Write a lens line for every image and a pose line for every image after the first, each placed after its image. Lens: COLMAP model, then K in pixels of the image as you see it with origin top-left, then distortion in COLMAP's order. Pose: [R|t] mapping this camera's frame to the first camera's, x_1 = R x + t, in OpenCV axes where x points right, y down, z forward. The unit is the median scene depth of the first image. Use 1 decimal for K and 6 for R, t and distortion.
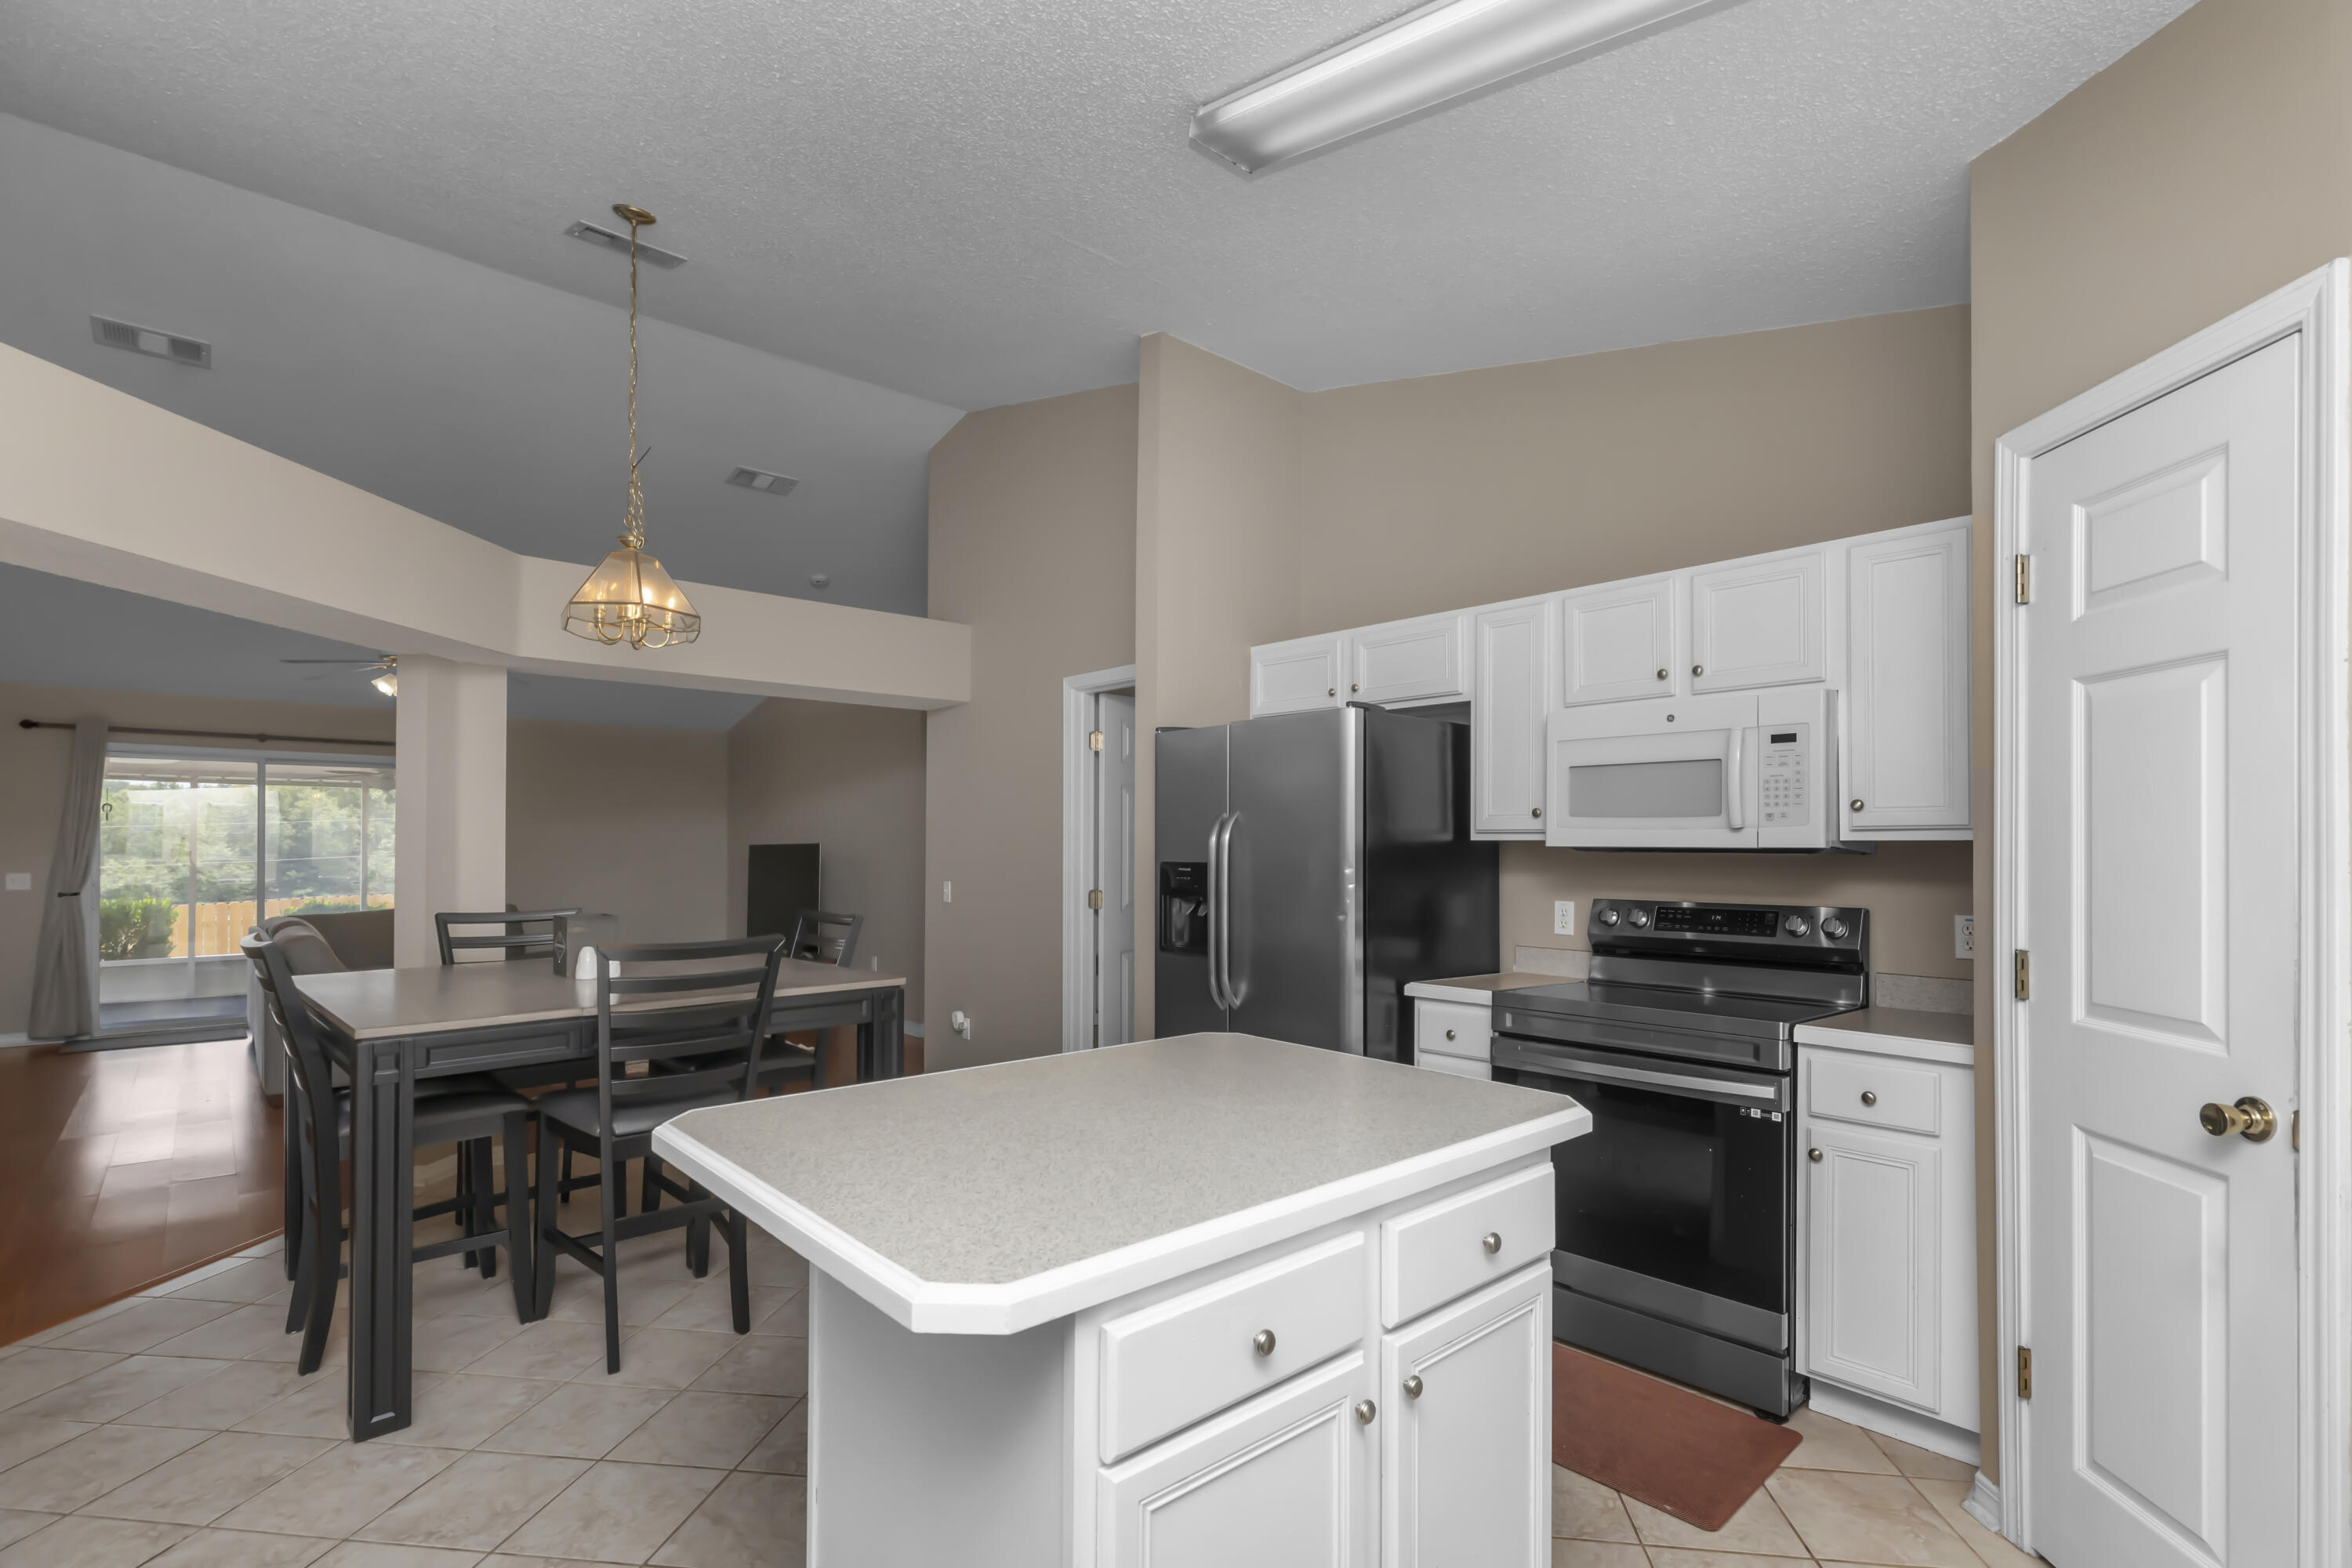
lens RADIAL K [[1077.1, 0, 1176.2], [0, 1077.1, 836.4], [0, 0, 1]] dist [-0.000953, -0.000455]
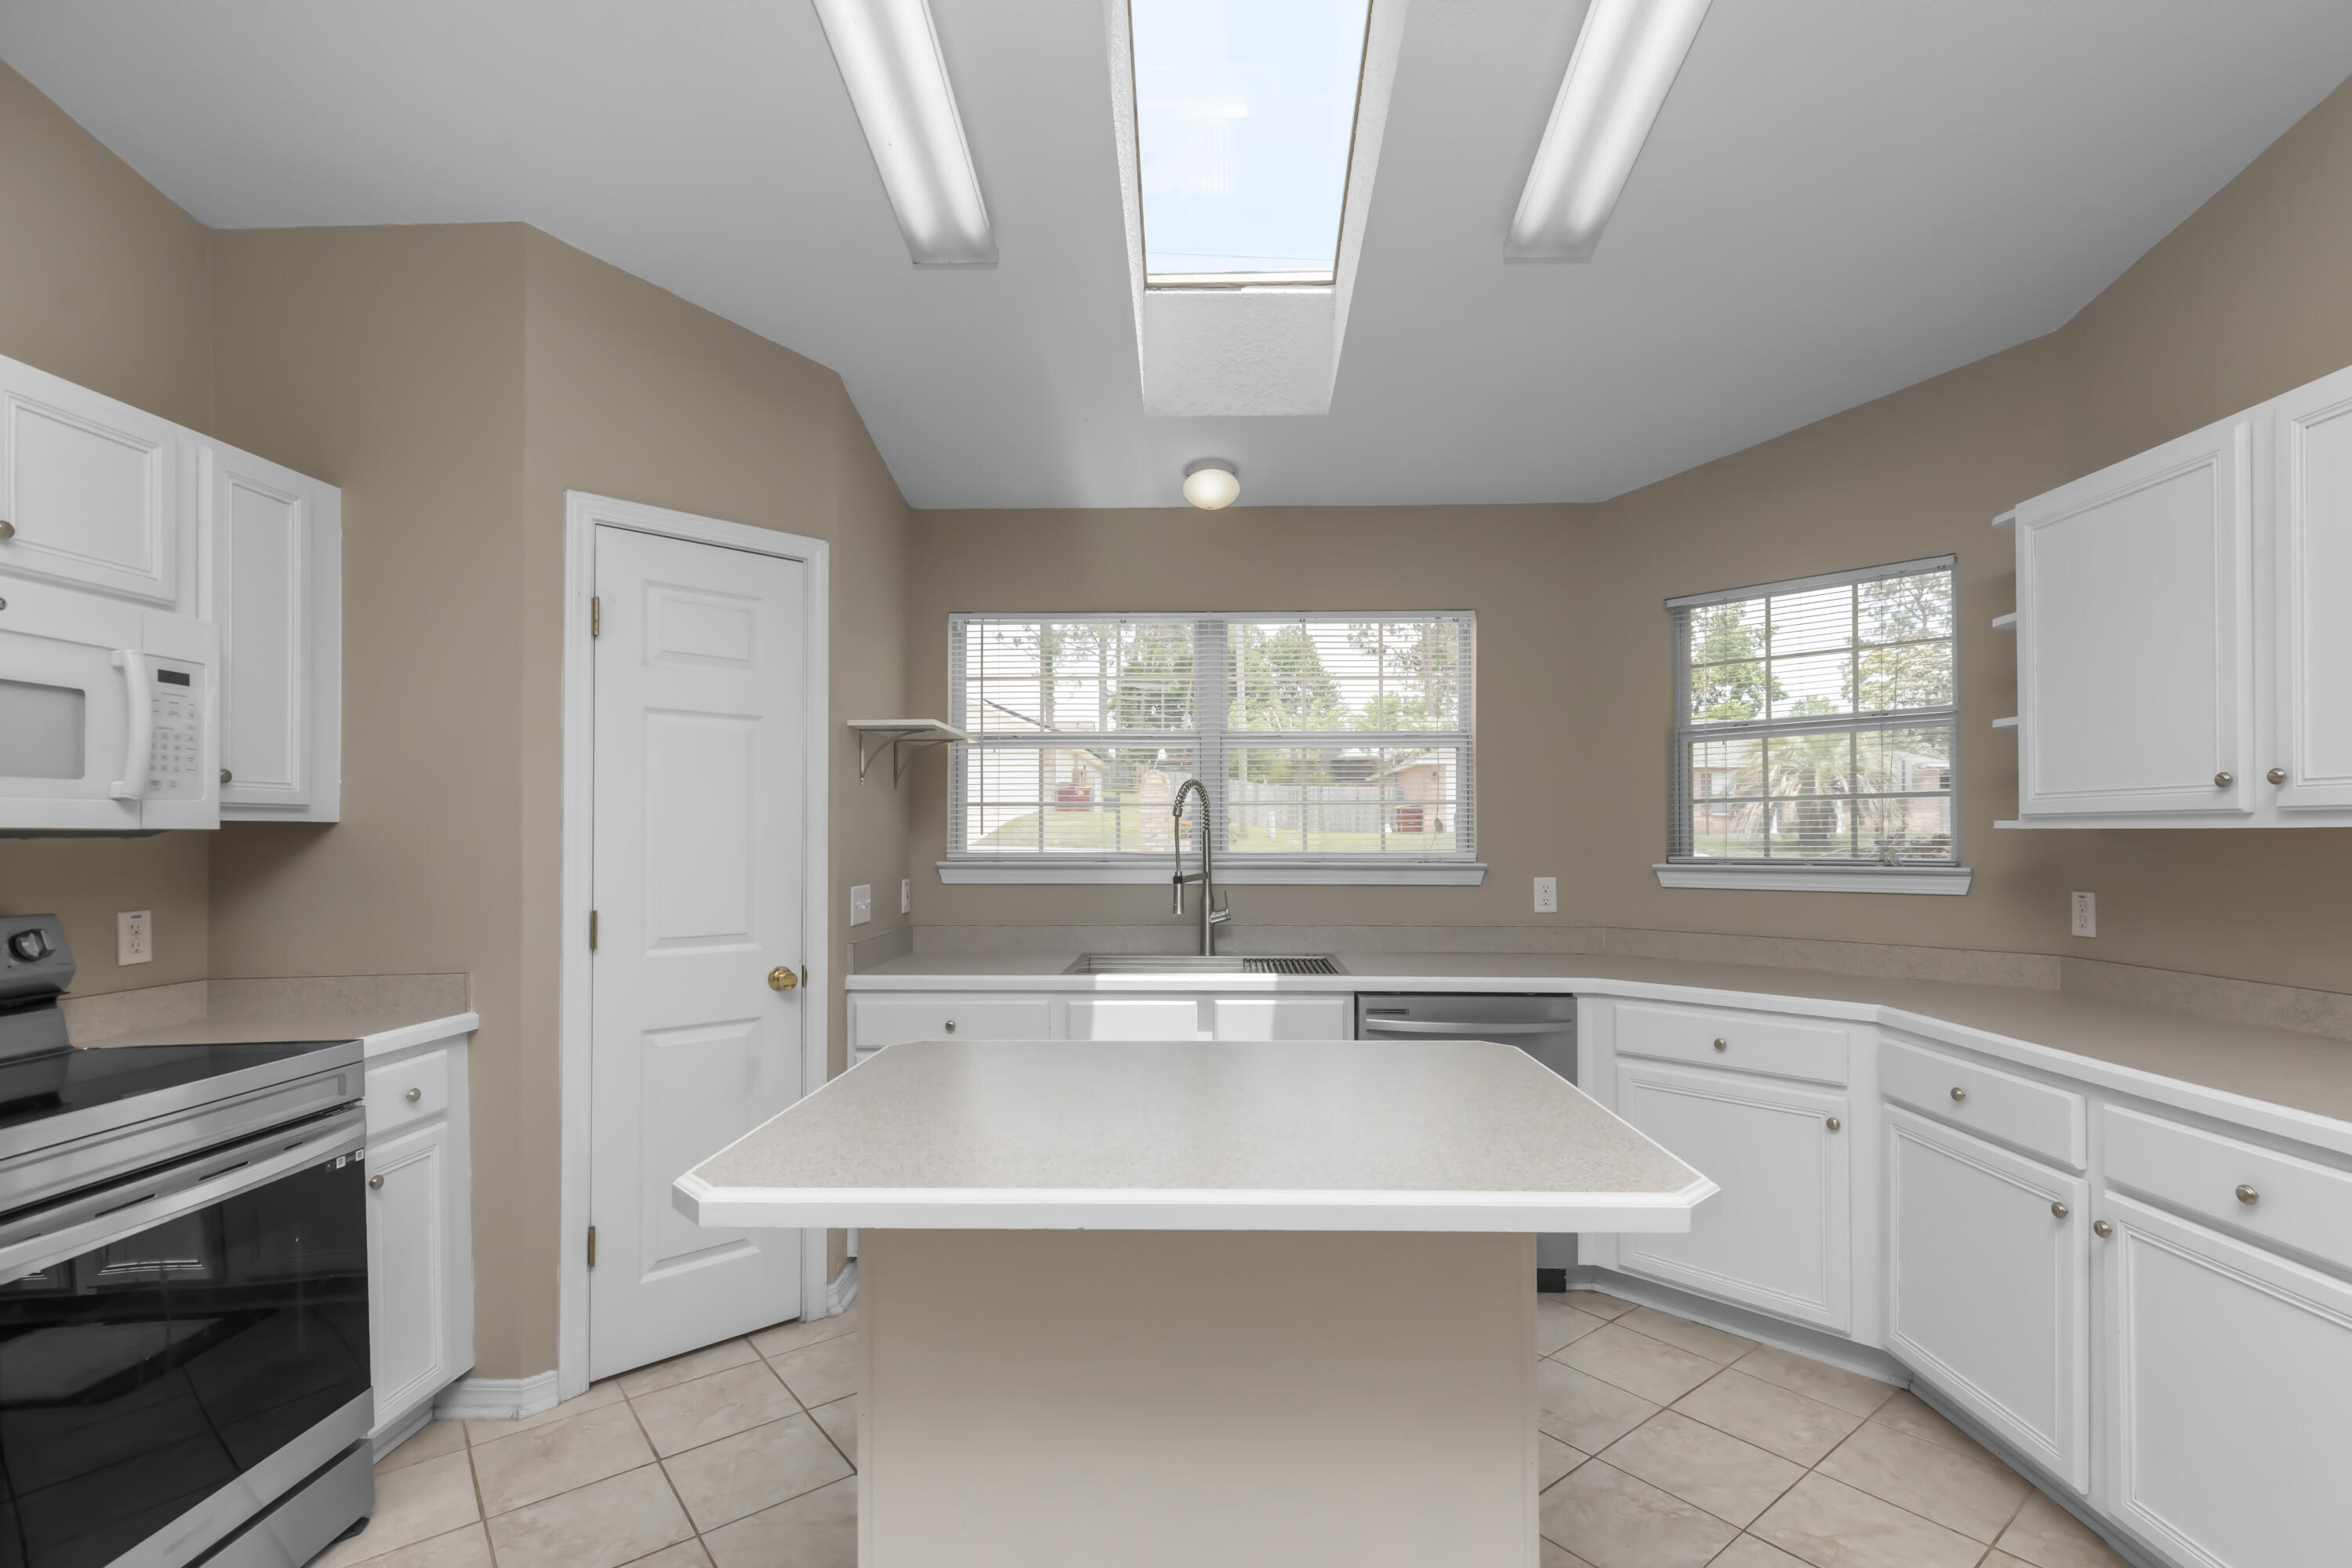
lens RADIAL K [[1077.1, 0, 1176.2], [0, 1077.1, 836.4], [0, 0, 1]] dist [-0.000953, -0.000455]
pose [[-0.724734, -0.005861, 0.689003, -0.410420], [-0.009235, 0.999957, -0.001208, 0.009669], [-0.688966, -0.007238, -0.724757, 1.034857]]
